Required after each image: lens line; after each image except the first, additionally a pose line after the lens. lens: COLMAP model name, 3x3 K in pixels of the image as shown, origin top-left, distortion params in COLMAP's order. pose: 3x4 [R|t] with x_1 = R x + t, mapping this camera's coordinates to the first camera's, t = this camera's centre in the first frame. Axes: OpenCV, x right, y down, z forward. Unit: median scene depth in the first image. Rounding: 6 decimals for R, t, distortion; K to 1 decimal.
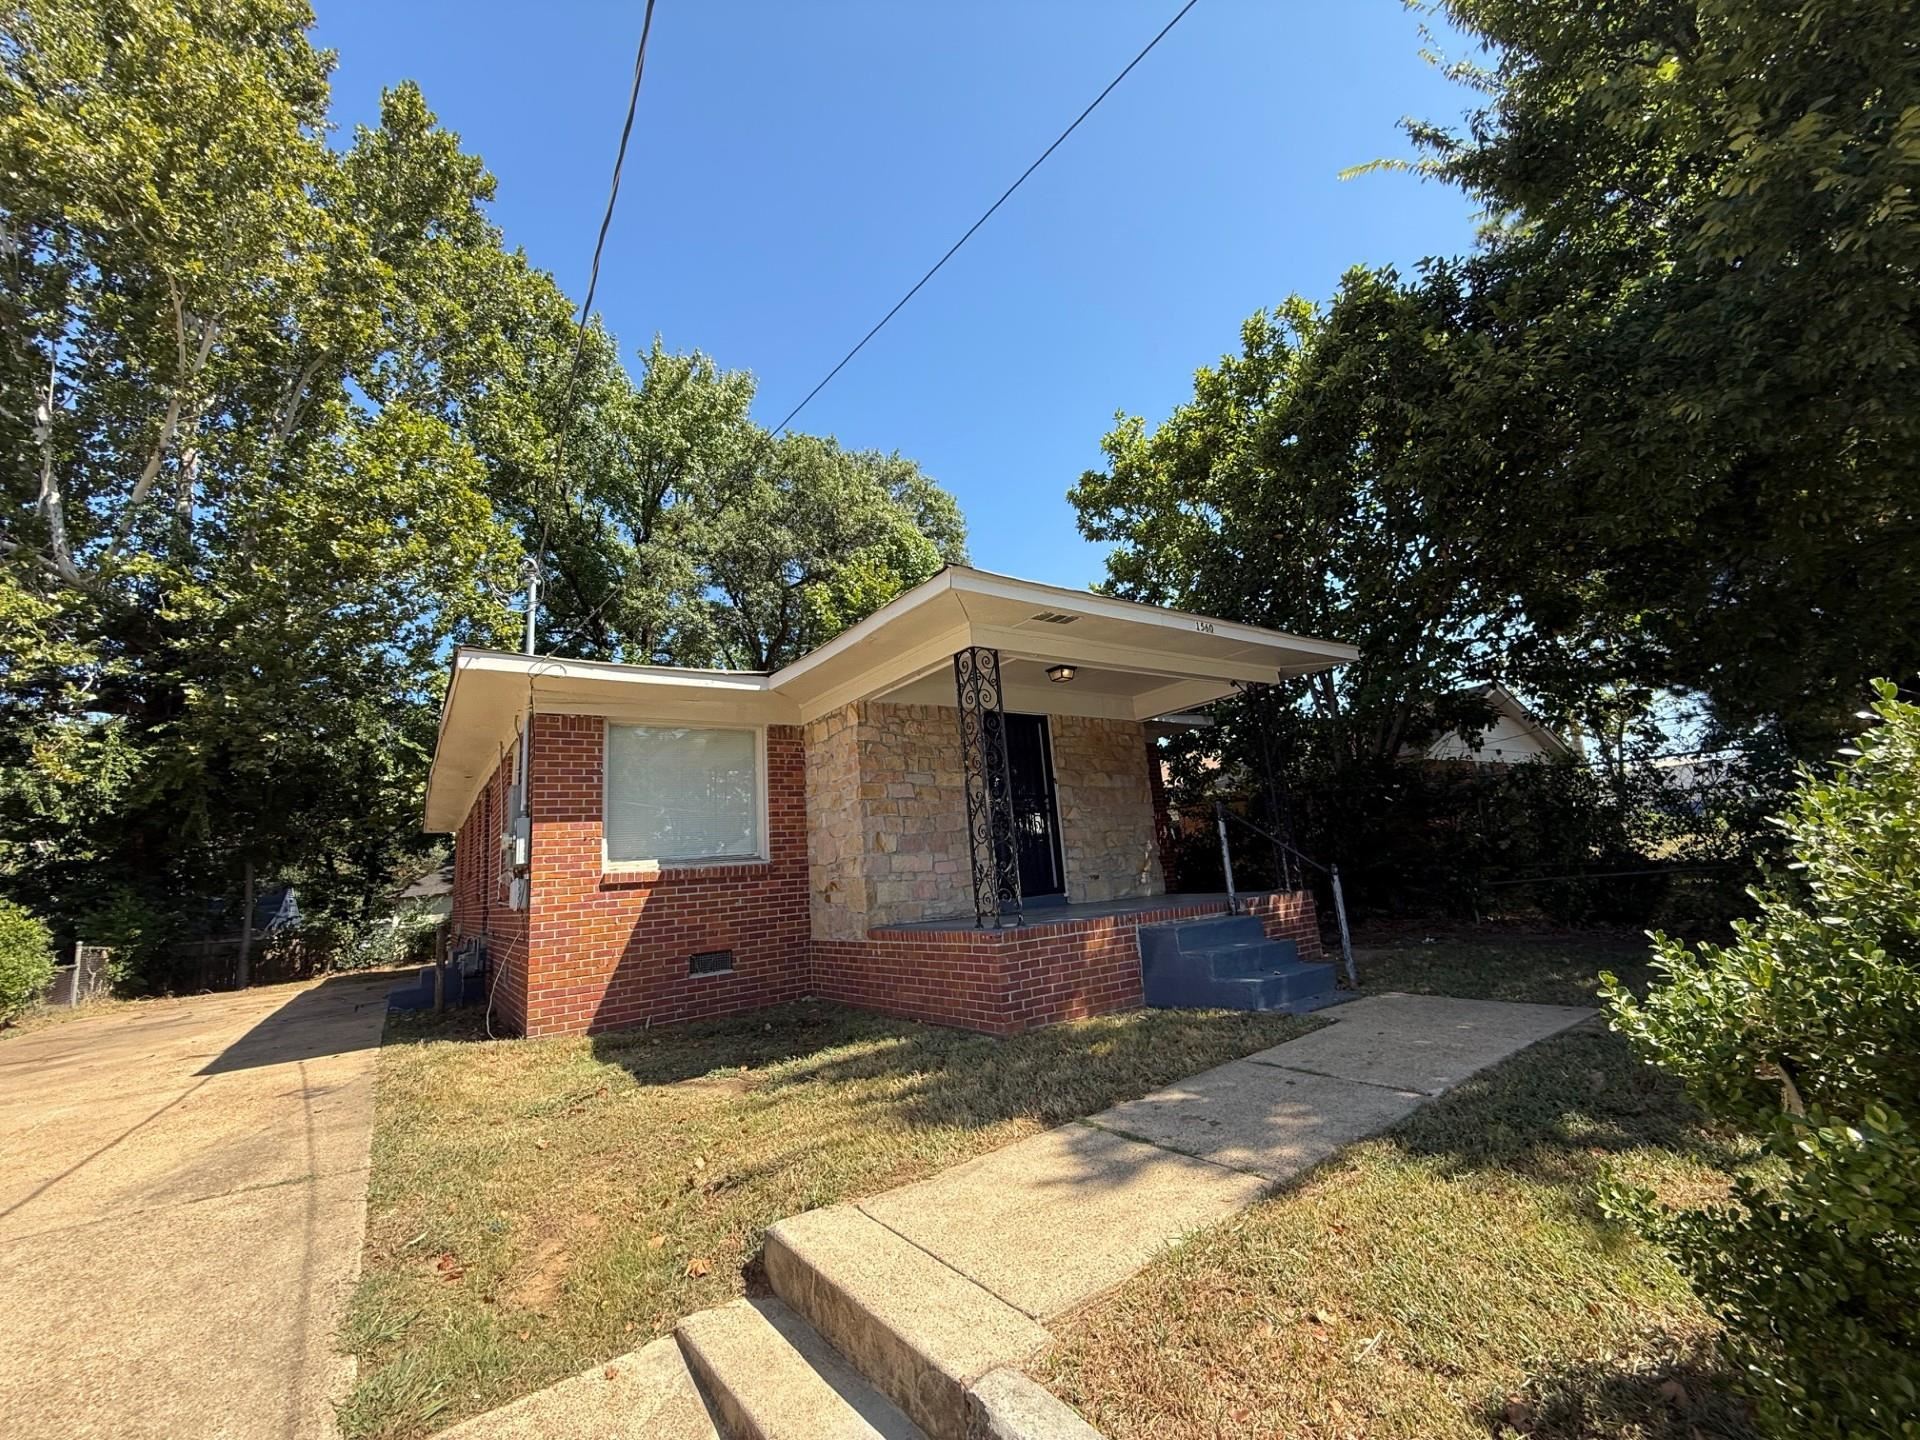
lens RADIAL K [[768.0, 0, 955.5], [0, 768.0, 716.6], [0, 0, 1]] dist [0.000491, 0.000481]
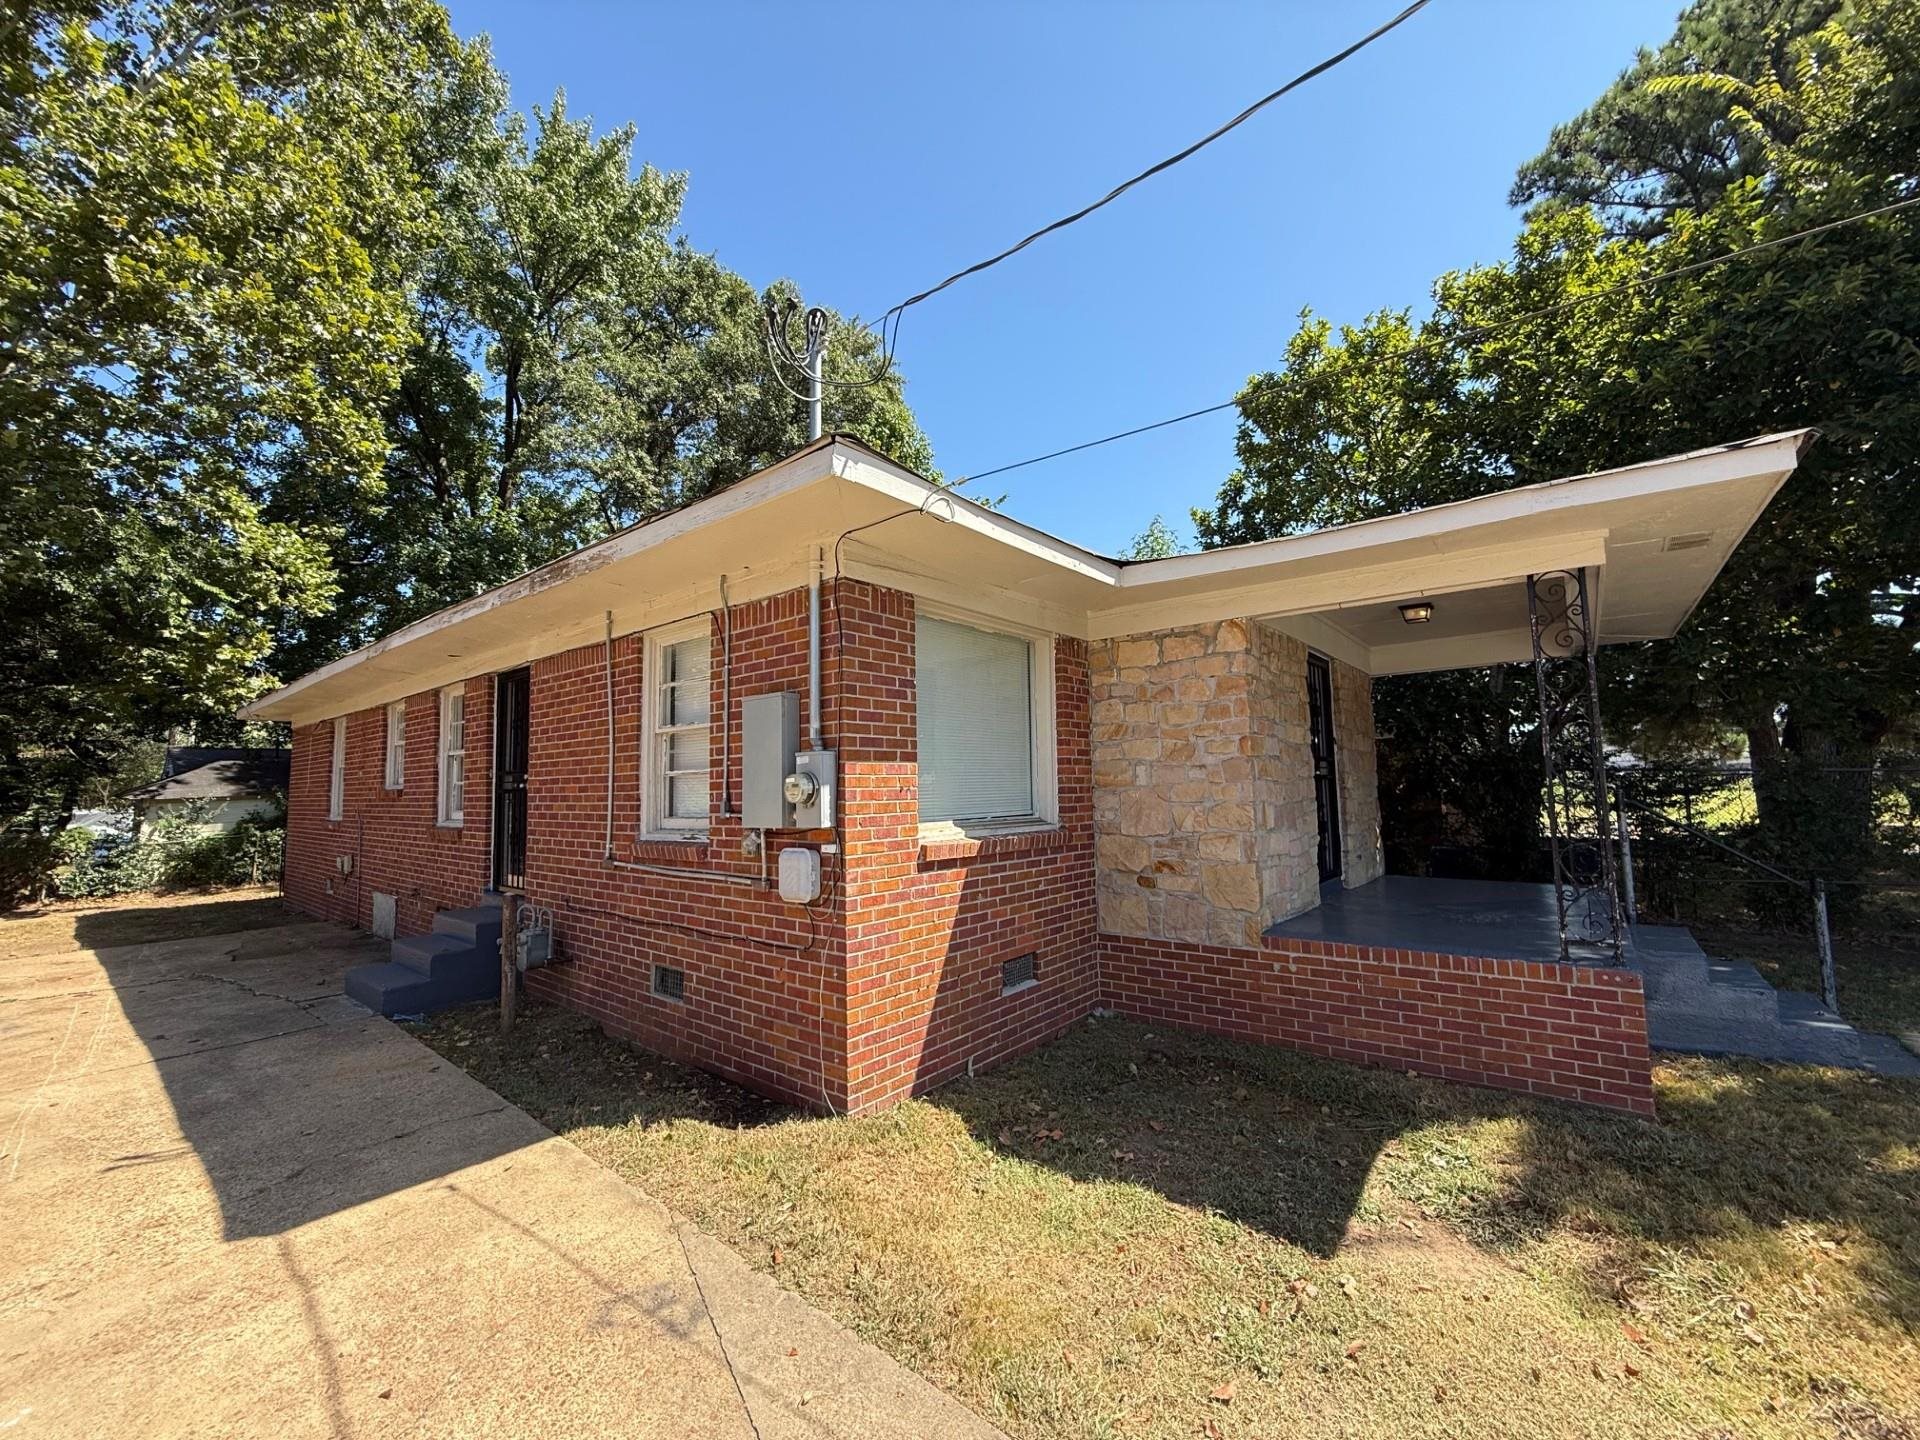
lens RADIAL K [[768.0, 0, 955.5], [0, 768.0, 716.6], [0, 0, 1]] dist [0.000491, 0.000481]
pose [[0.962267, 0.086648, 0.257942, -0.536172], [-0.111458, 0.990285, 0.083142, 0.038584], [-0.248232, -0.108755, 0.962576, 0.348124]]
